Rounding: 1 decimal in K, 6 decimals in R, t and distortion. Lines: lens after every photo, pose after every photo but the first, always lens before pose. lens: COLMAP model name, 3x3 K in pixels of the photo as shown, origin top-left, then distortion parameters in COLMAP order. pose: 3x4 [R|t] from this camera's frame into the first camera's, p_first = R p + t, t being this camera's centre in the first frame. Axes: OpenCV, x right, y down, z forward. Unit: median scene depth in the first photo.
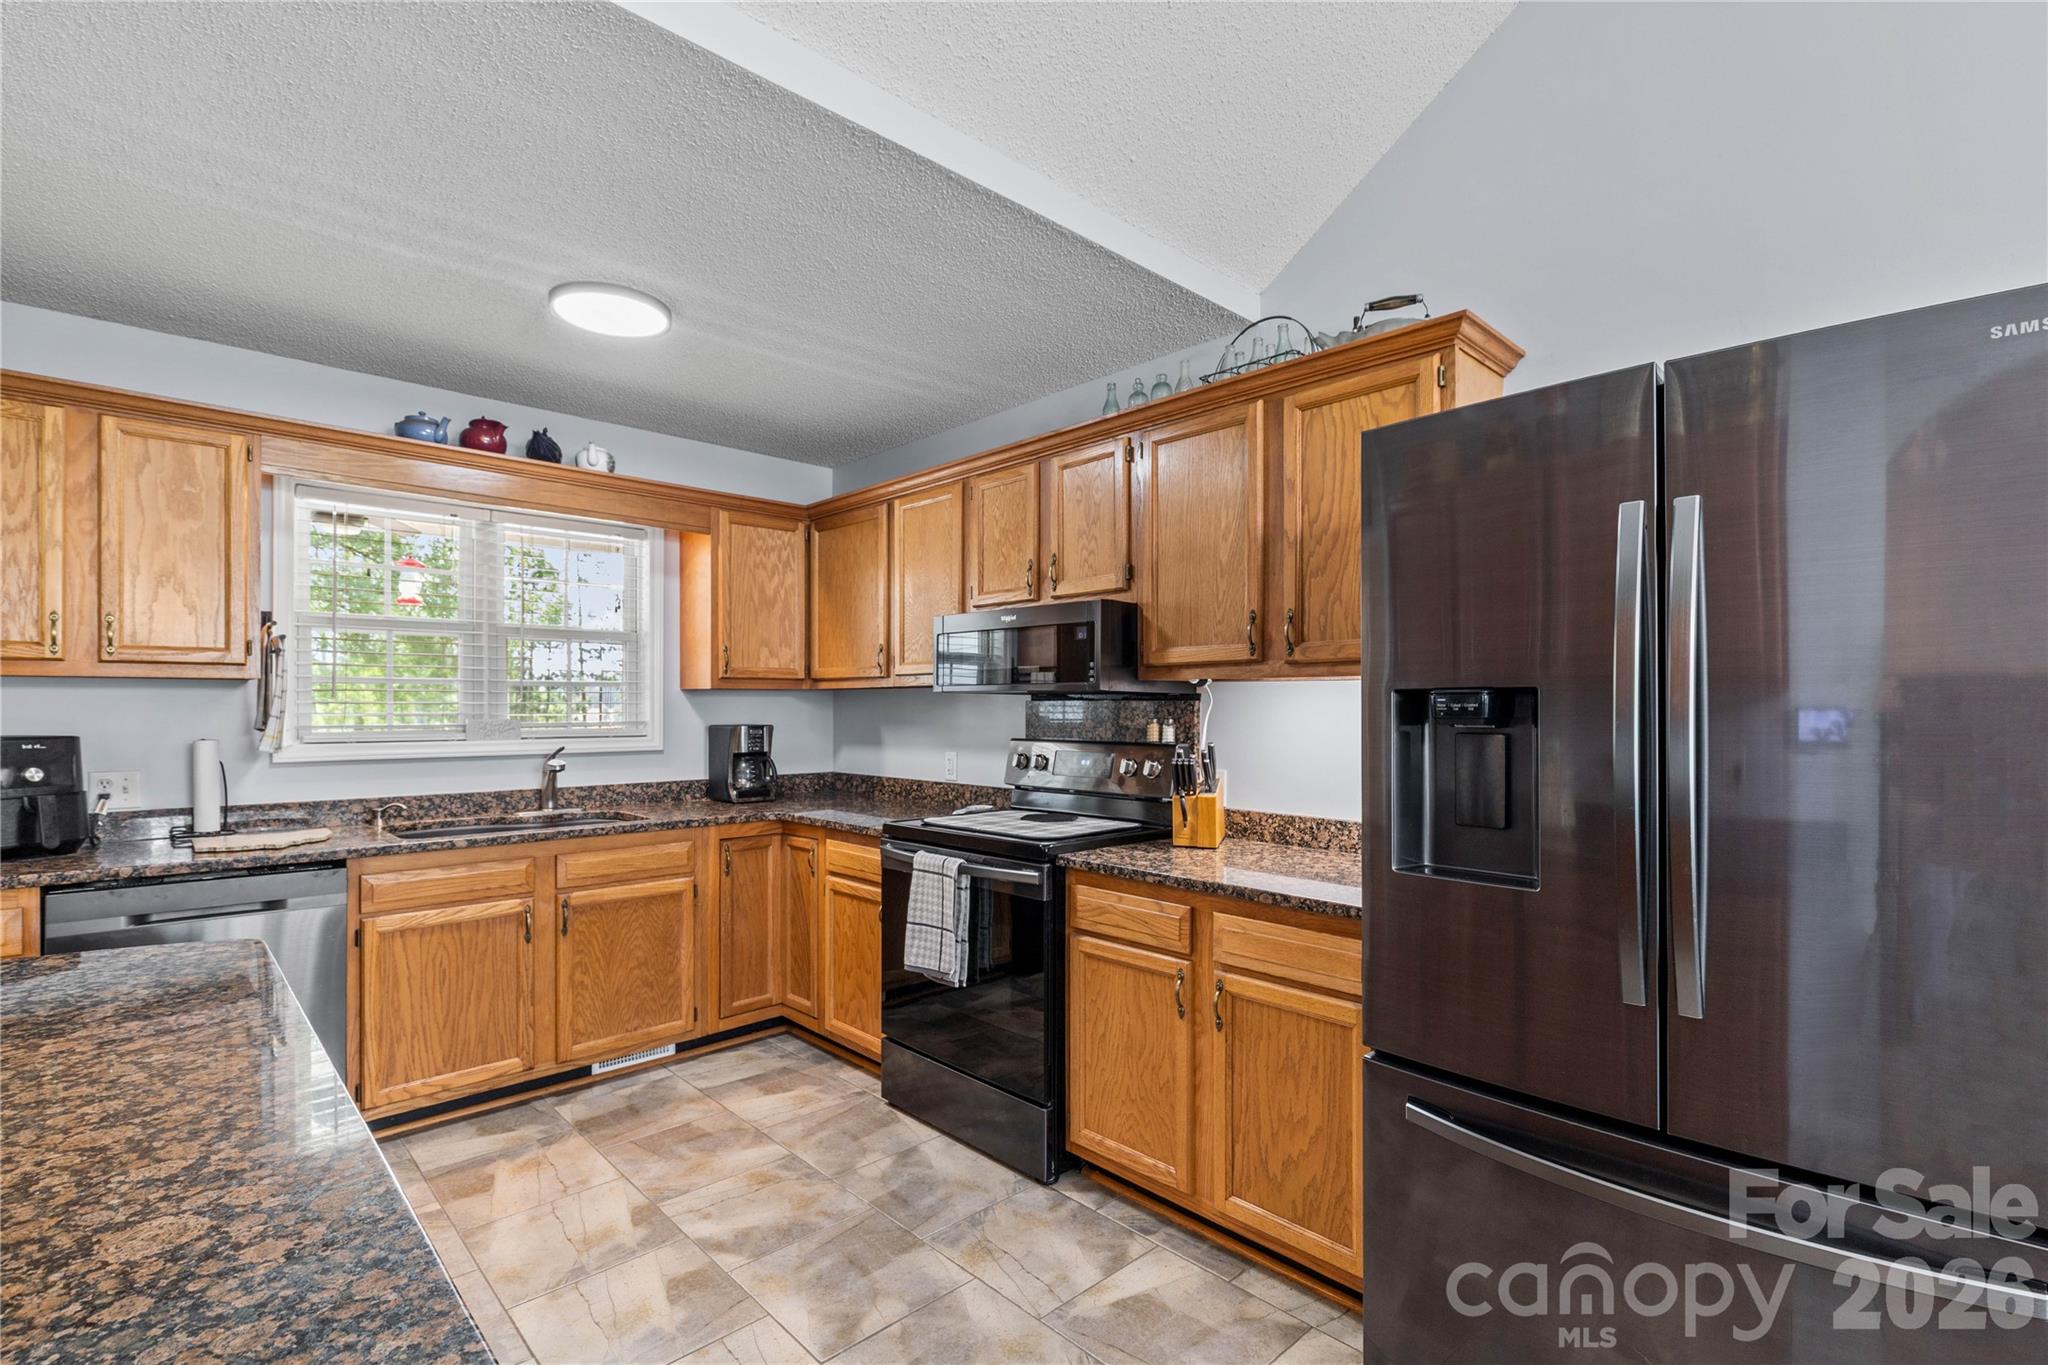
lens RADIAL K [[936.0, 0, 1018.8], [0, 936.0, 708.4], [0, 0, 1]] dist [0.002788, 0.000332]
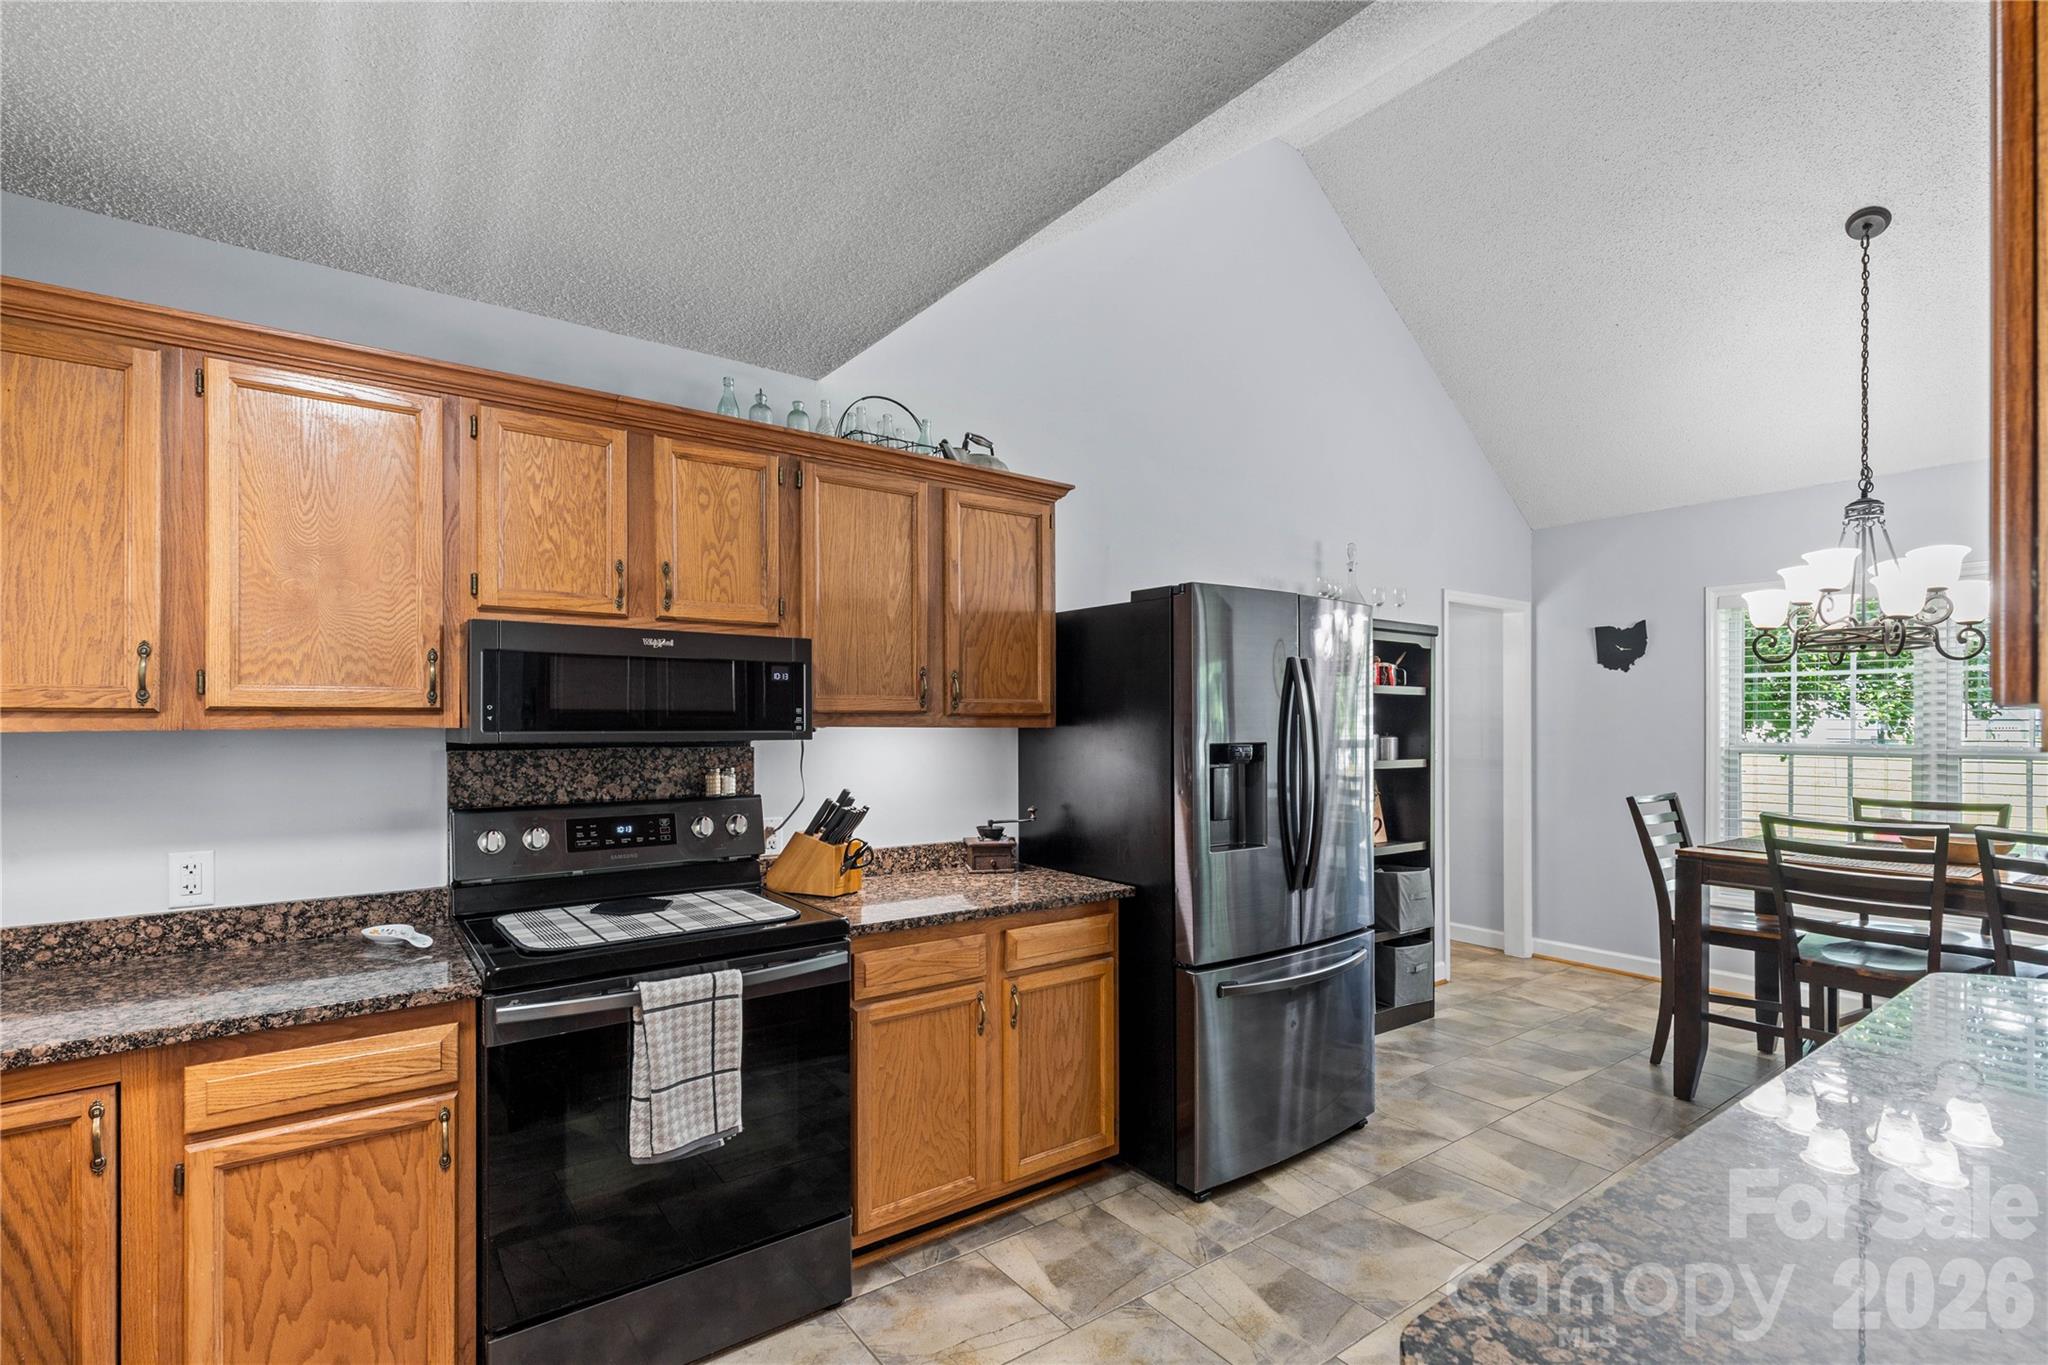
lens RADIAL K [[936.0, 0, 1031.6], [0, 936.0, 722.7], [0, 0, 1]] dist [0.002788, 0.000332]
pose [[0.114288, -0.001507, 0.993447, -0.836182], [0.001937, 0.999997, 0.001294, -0.039046], [-0.993446, 0.001776, 0.114290, 0.730113]]
